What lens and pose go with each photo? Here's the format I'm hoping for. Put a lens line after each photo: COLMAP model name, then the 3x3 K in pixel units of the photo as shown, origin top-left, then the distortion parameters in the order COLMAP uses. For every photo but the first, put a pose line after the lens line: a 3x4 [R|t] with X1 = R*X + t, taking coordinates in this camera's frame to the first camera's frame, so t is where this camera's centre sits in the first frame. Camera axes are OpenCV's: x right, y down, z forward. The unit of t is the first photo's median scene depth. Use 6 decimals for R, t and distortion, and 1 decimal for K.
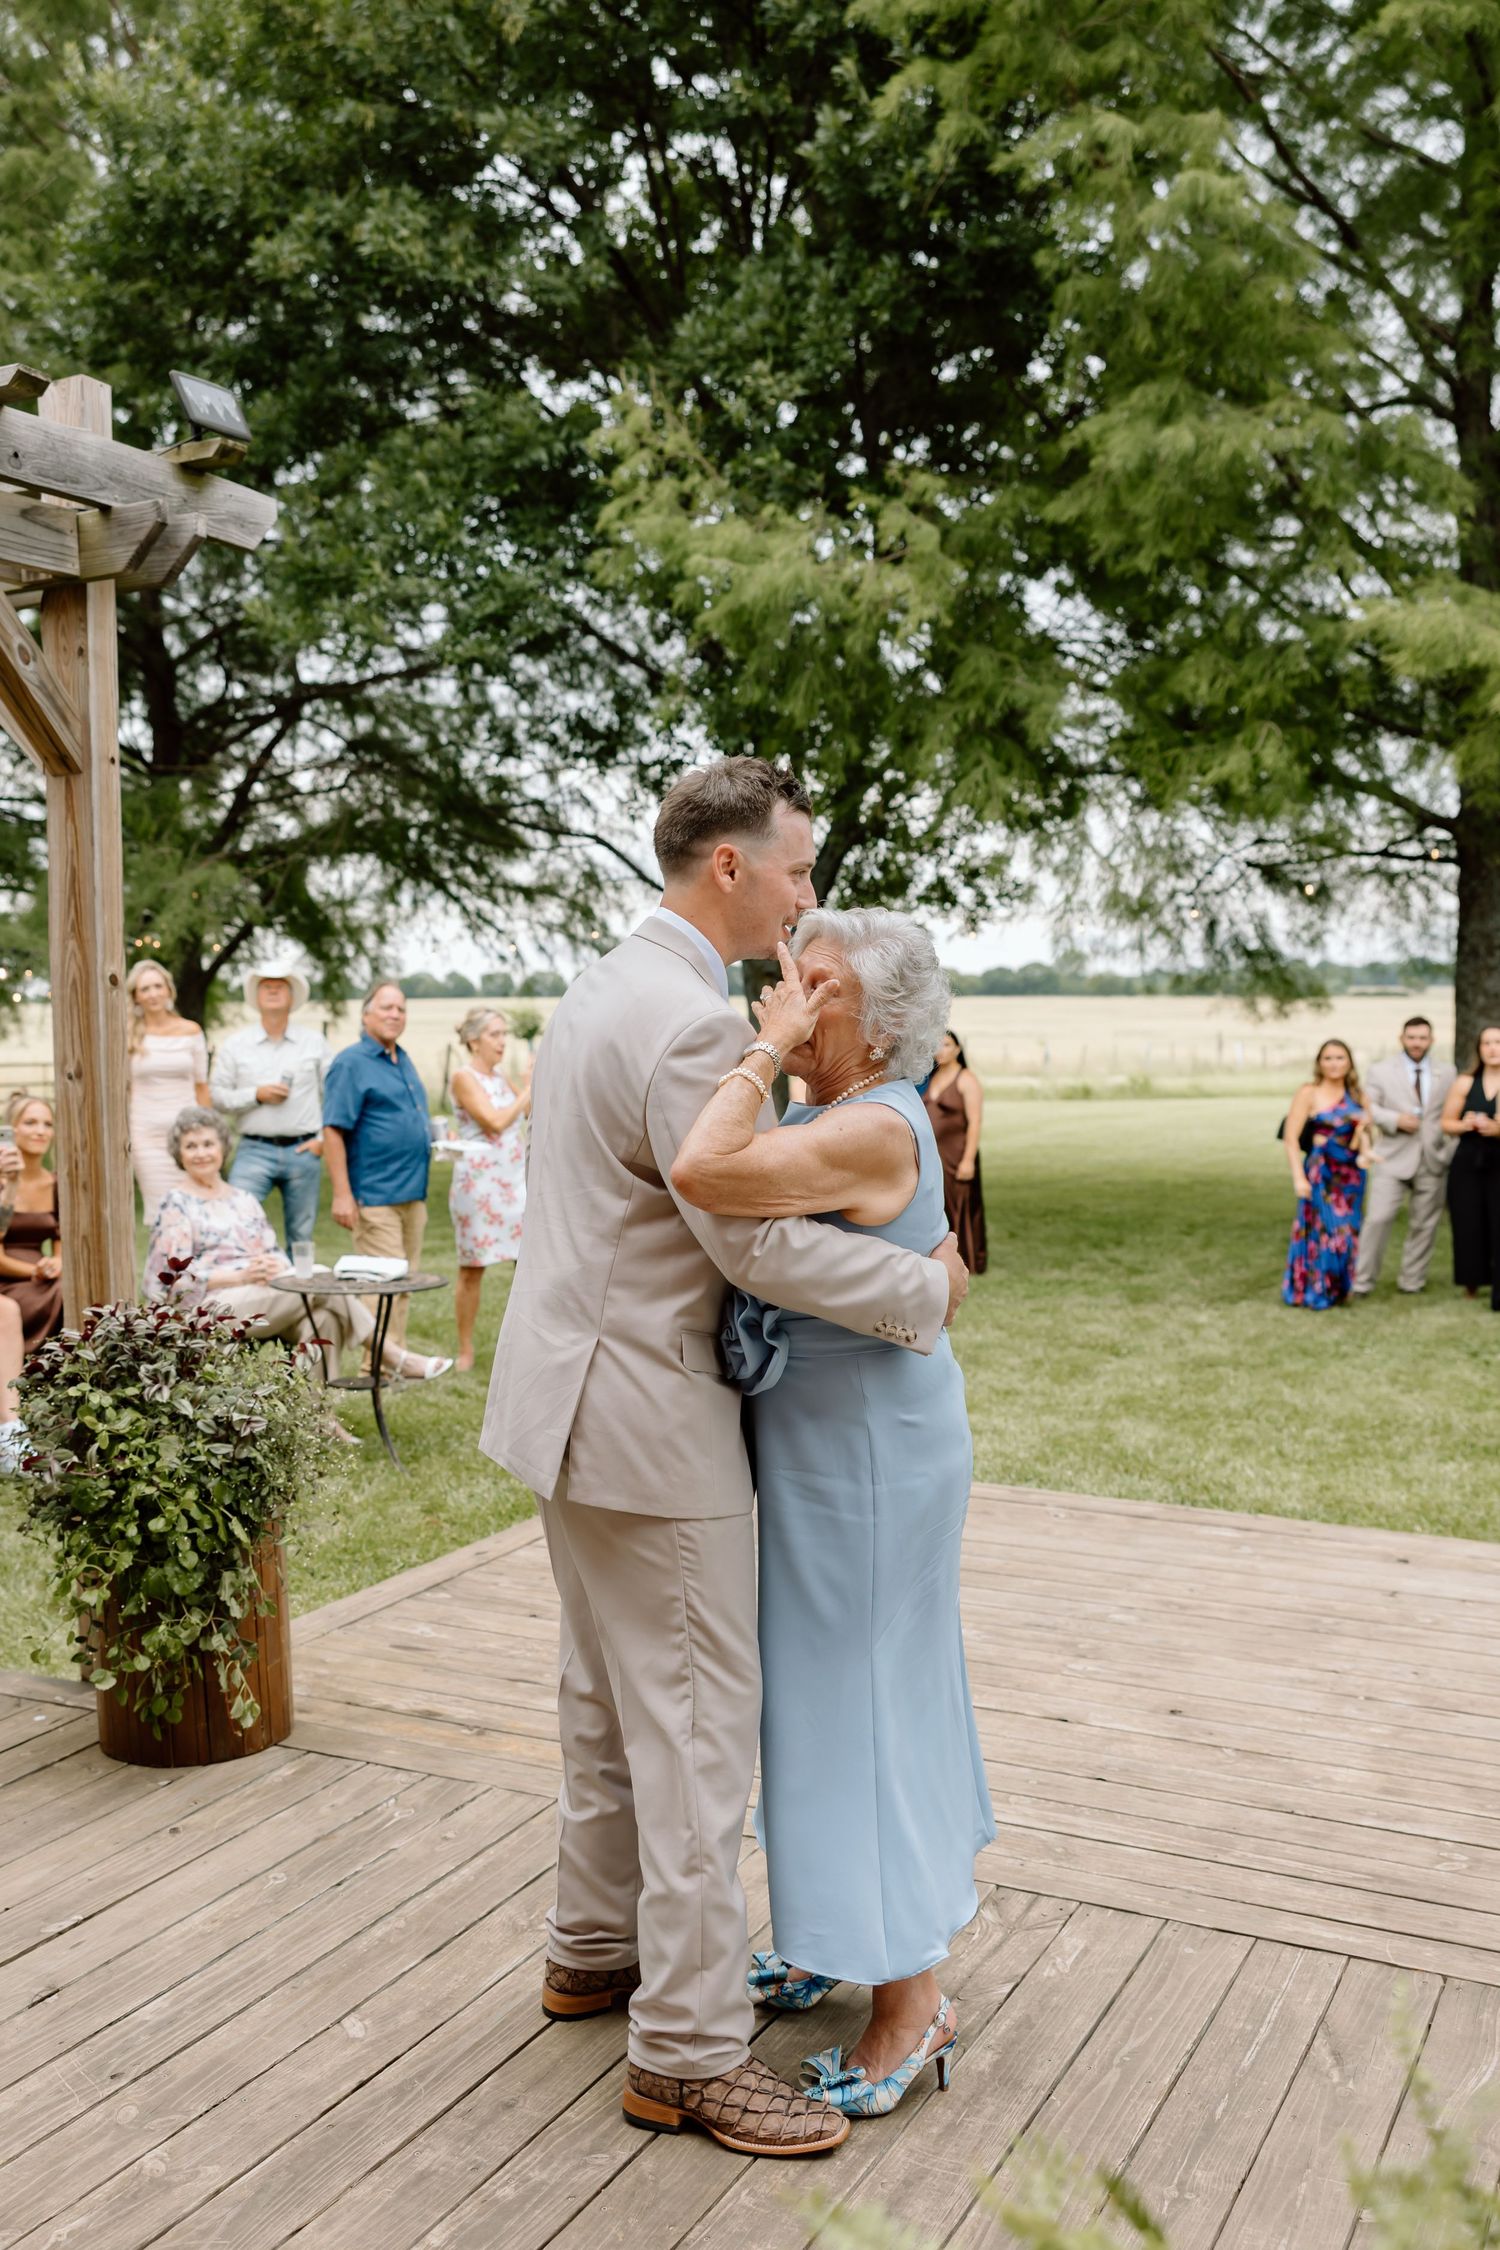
lens RADIAL K [[2100.2, 0, 698.6], [0, 2100.2, 1150.8], [0, 0, 1]] dist [0.018095, 0.000000]
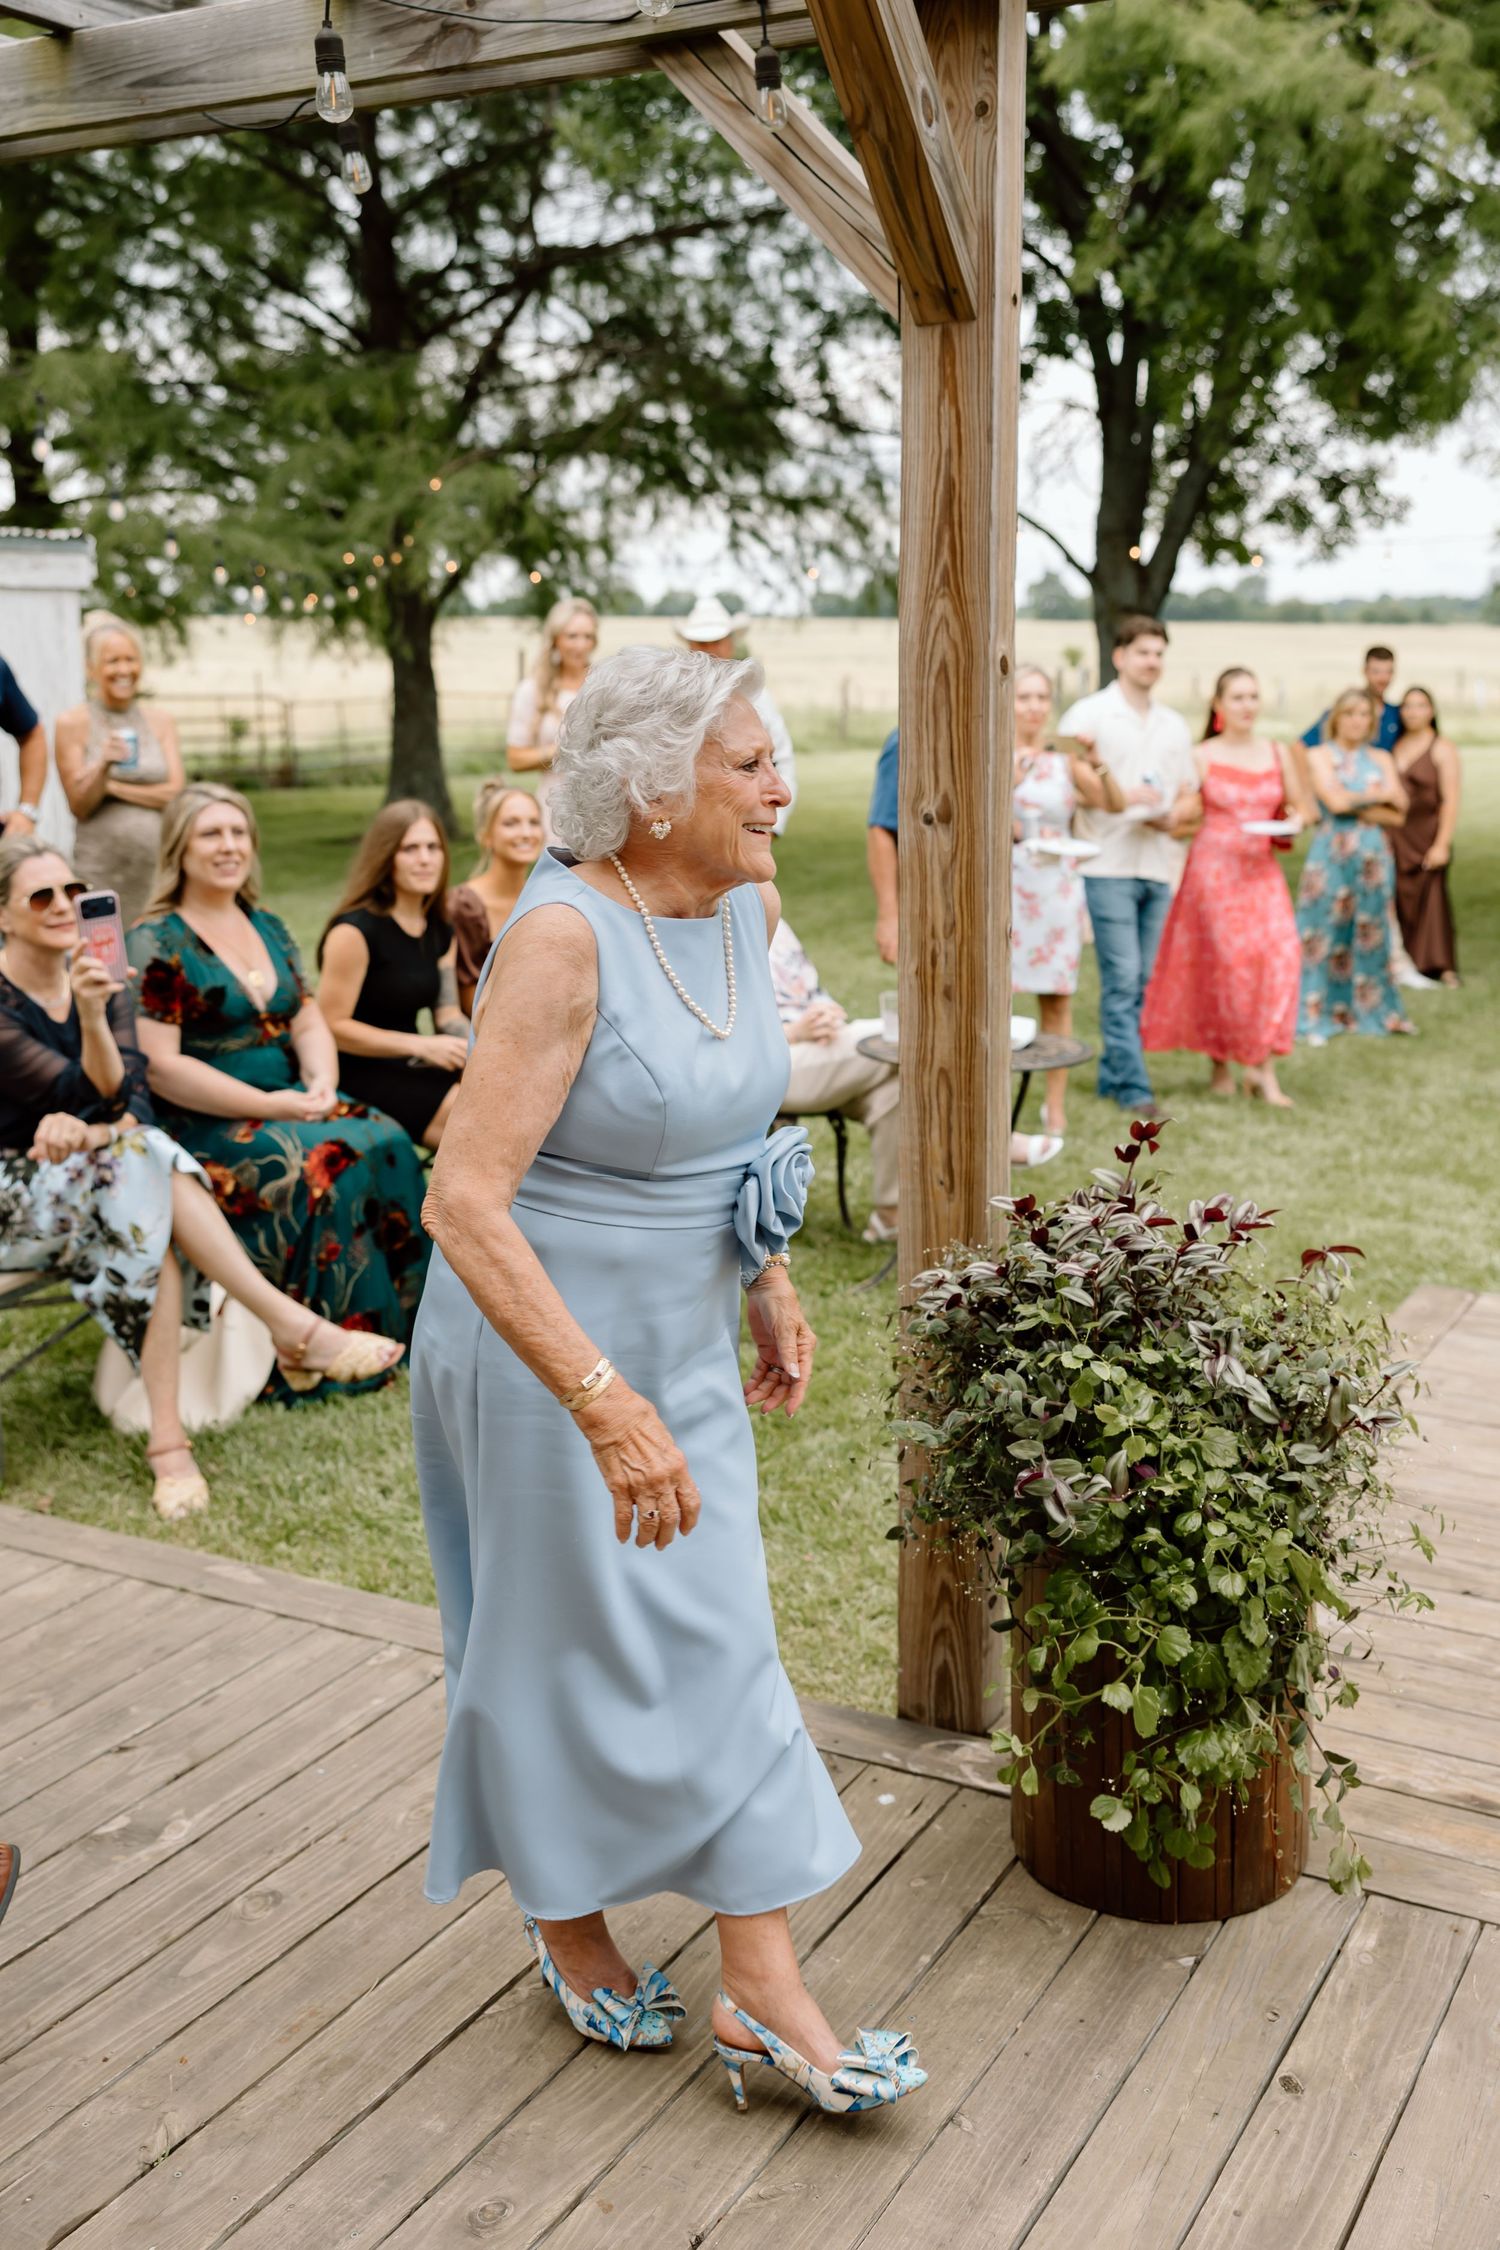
lens RADIAL K [[2251.7, 0, 733.4], [0, 2251.7, 1117.8], [0, 0, 1]] dist [-0.006785, 0.000000]
pose [[0.998920, 0.022124, -0.040847, -0.097773], [-0.015998, 0.989358, 0.144617, -0.012914], [0.043612, -0.143808, 0.988644, 0.094130]]
